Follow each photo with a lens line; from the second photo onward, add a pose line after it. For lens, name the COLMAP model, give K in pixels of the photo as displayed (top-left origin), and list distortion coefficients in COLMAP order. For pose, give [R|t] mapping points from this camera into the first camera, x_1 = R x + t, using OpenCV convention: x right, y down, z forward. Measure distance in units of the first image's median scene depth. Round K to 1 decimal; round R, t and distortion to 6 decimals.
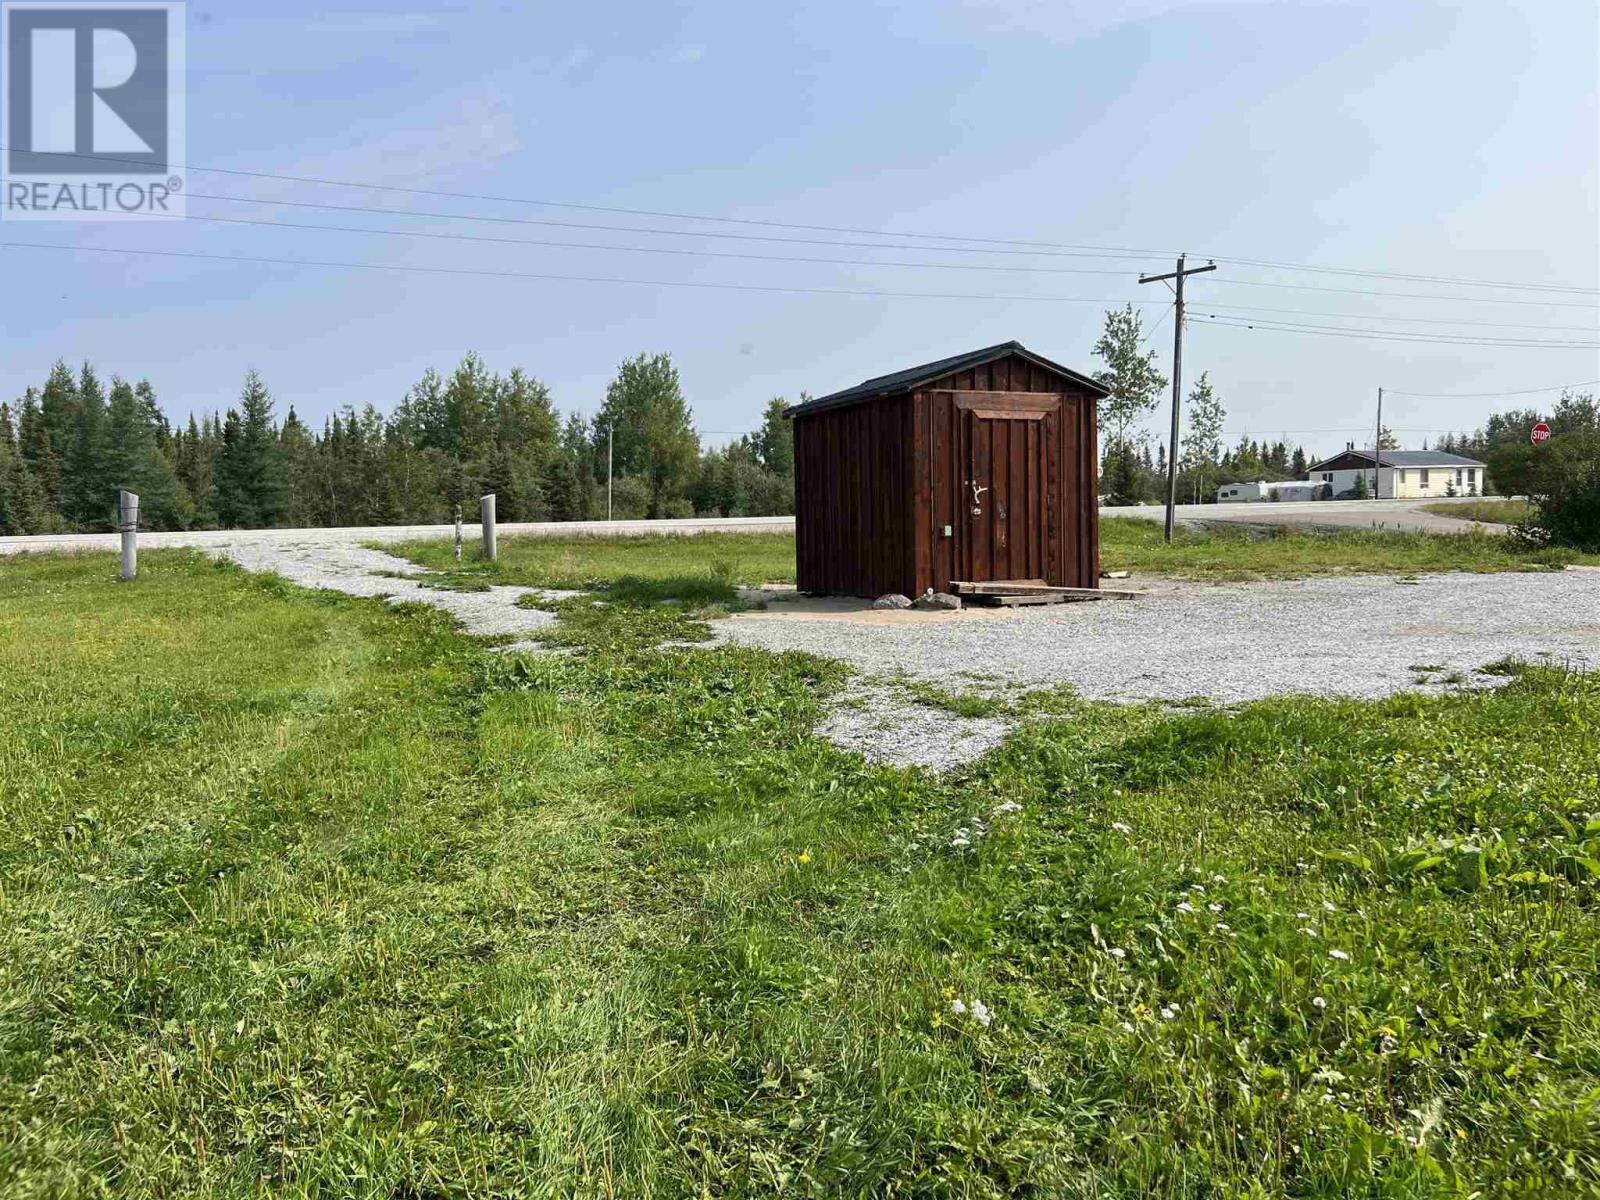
lens RADIAL K [[1209.0, 0, 812.5], [0, 1209.0, 593.2], [0, 0, 1]] dist [0.036011, -0.041479]
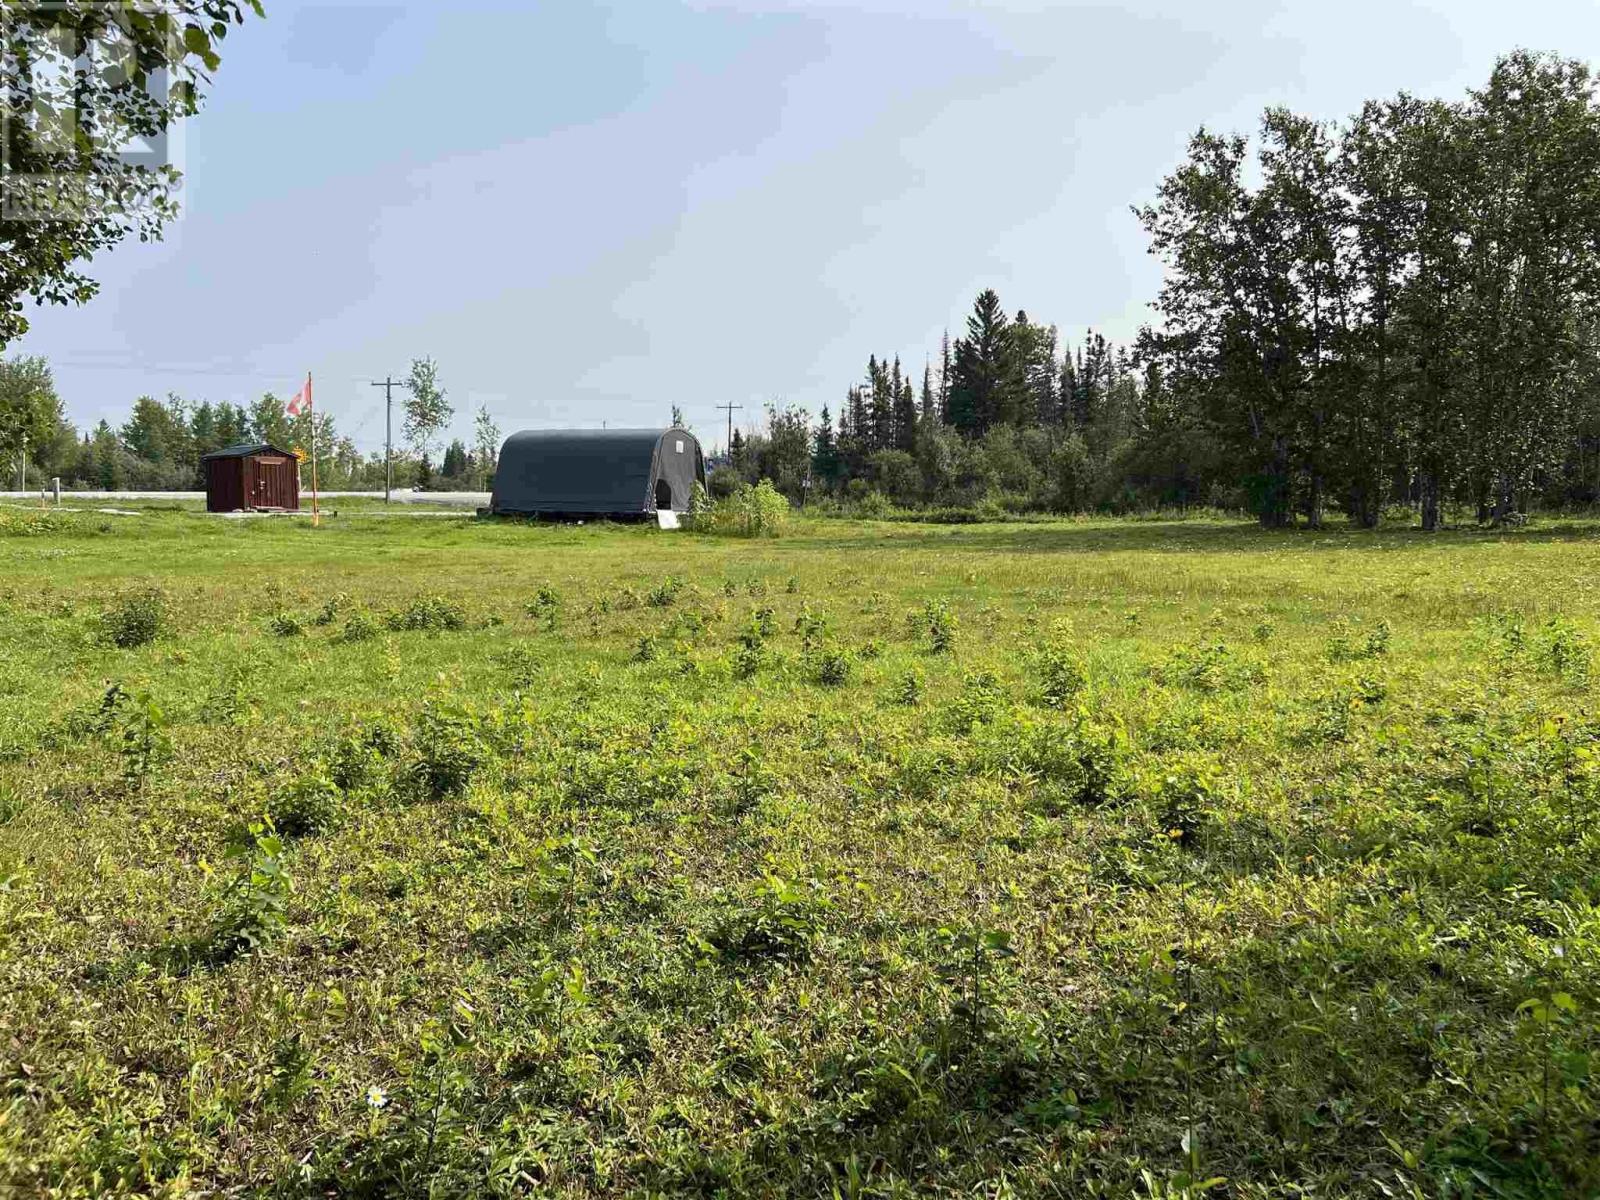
lens RADIAL K [[1223.2, 0, 830.5], [0, 1223.2, 579.3], [0, 0, 1]] dist [0.007133, -0.002357]
pose [[0.878140, -0.009076, 0.478317, -0.021900], [0.011265, 0.999935, -0.001708, 0.038557], [-0.478270, 0.006888, 0.878186, -0.507287]]
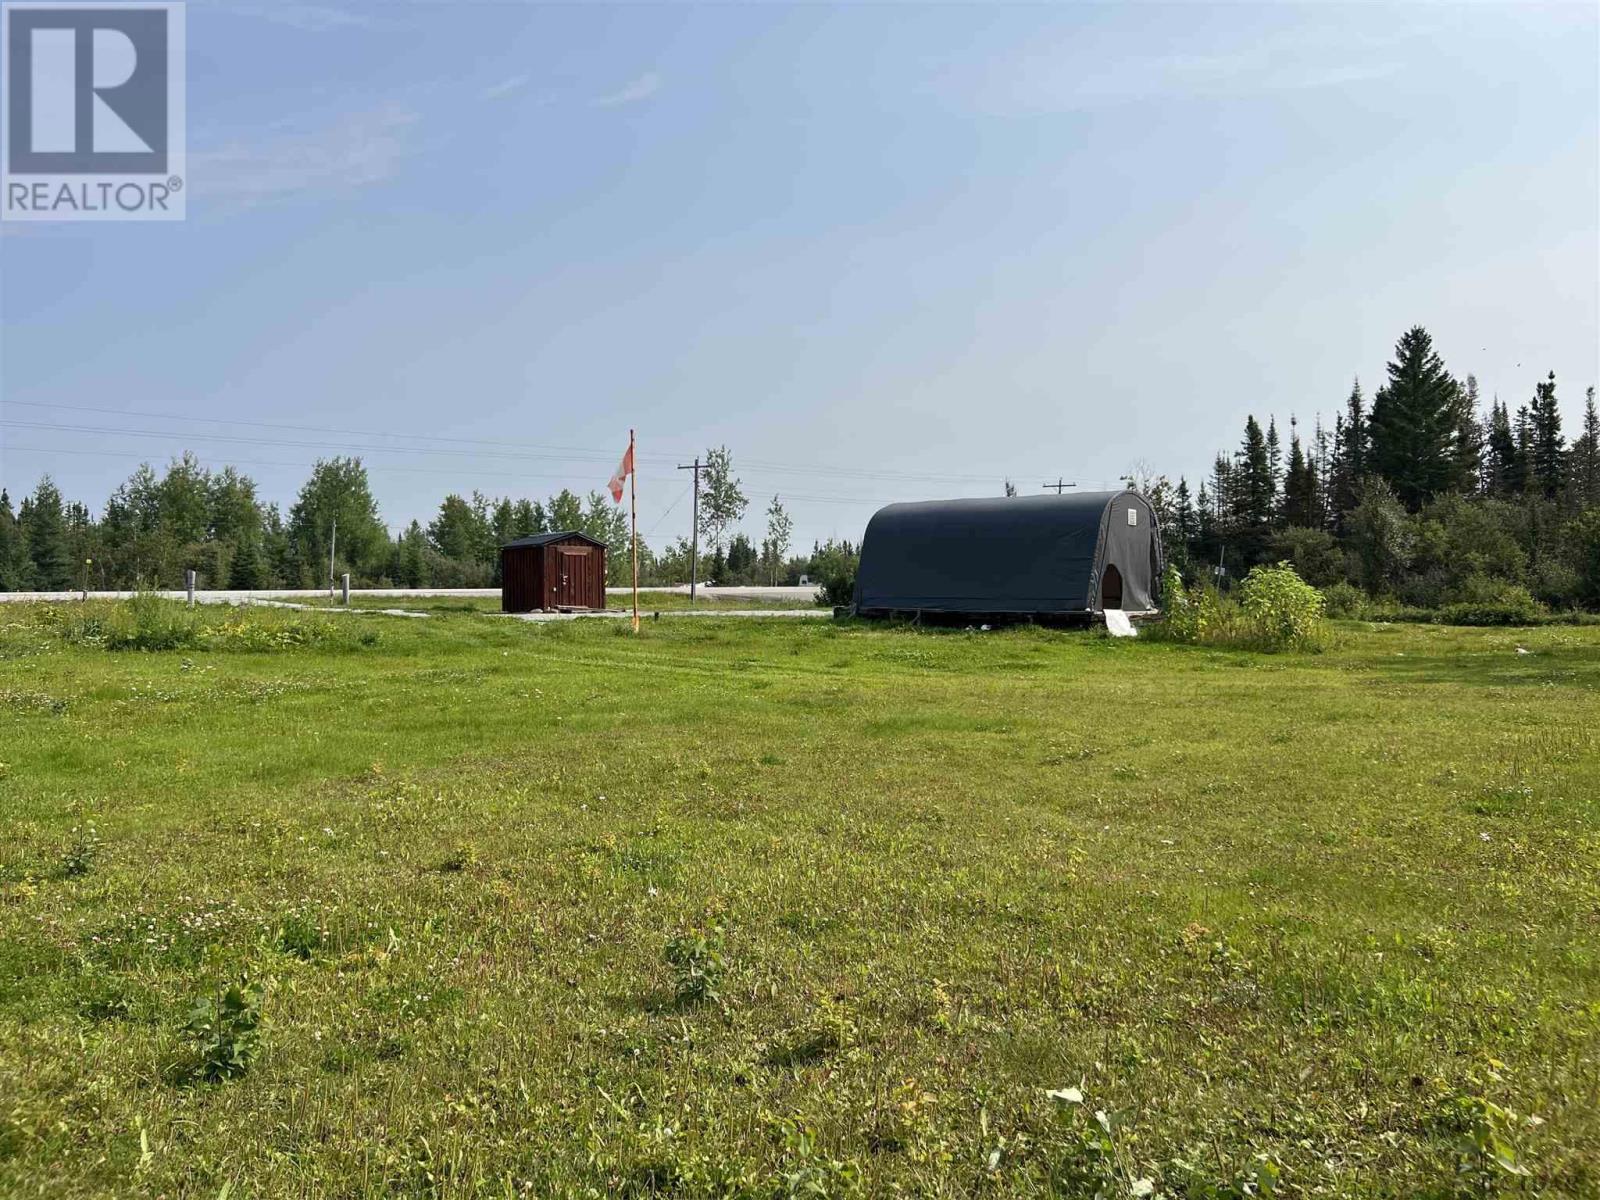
lens RADIAL K [[1209.0, 0, 843.5], [0, 1209.0, 585.1], [0, 0, 1]] dist [0.036011, -0.041479]
pose [[0.955300, 0.017179, 0.295138, -0.016032], [0.005017, 0.997225, -0.074282, 0.027534], [-0.295595, 0.072442, 0.952563, -0.349696]]
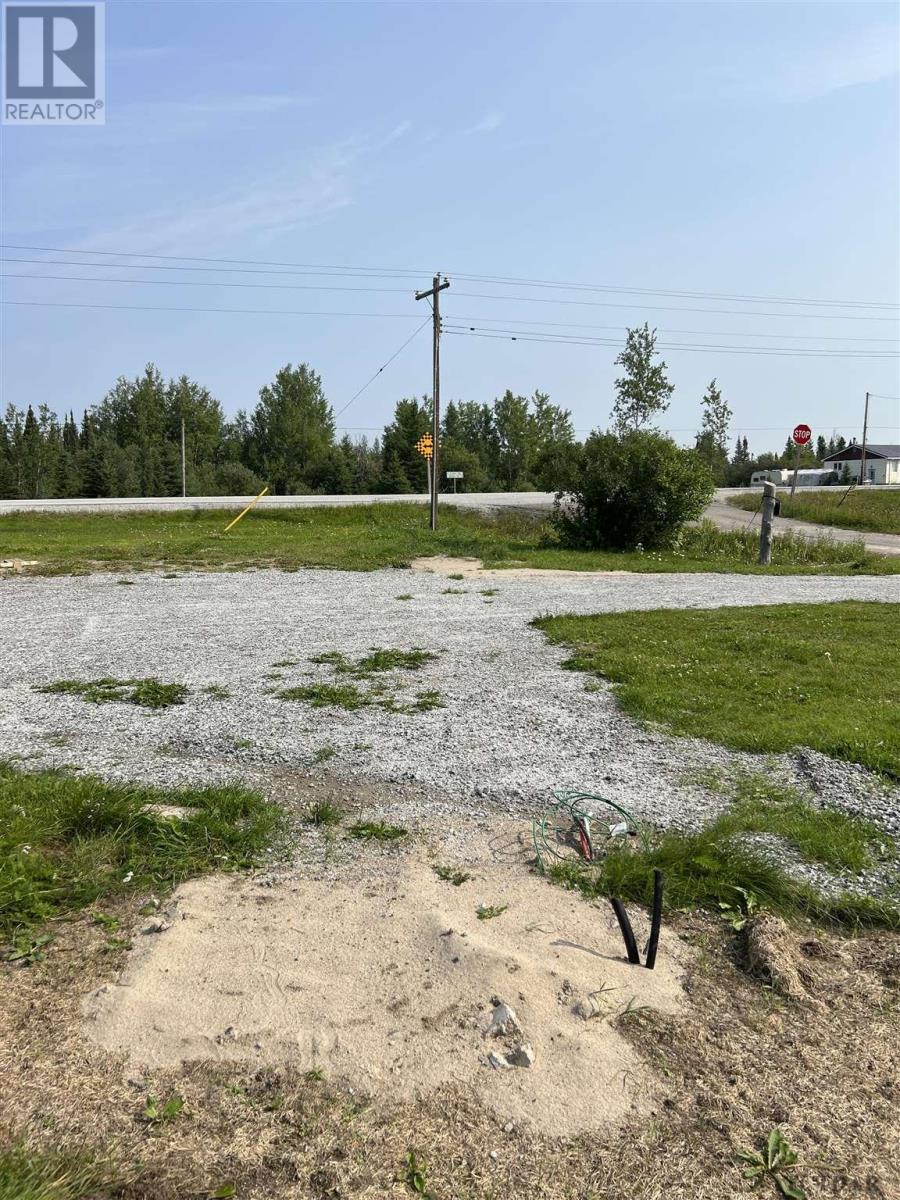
lens RADIAL K [[906.7, 0, 459.3], [0, 906.7, 605.8], [0, 0, 1]] dist [0.036011, -0.041479]
pose [[0.995008, 0.023093, -0.097085, 0.160631], [-0.017009, 0.997866, 0.063033, -0.007771], [0.098334, -0.061067, 0.993278, 0.049650]]
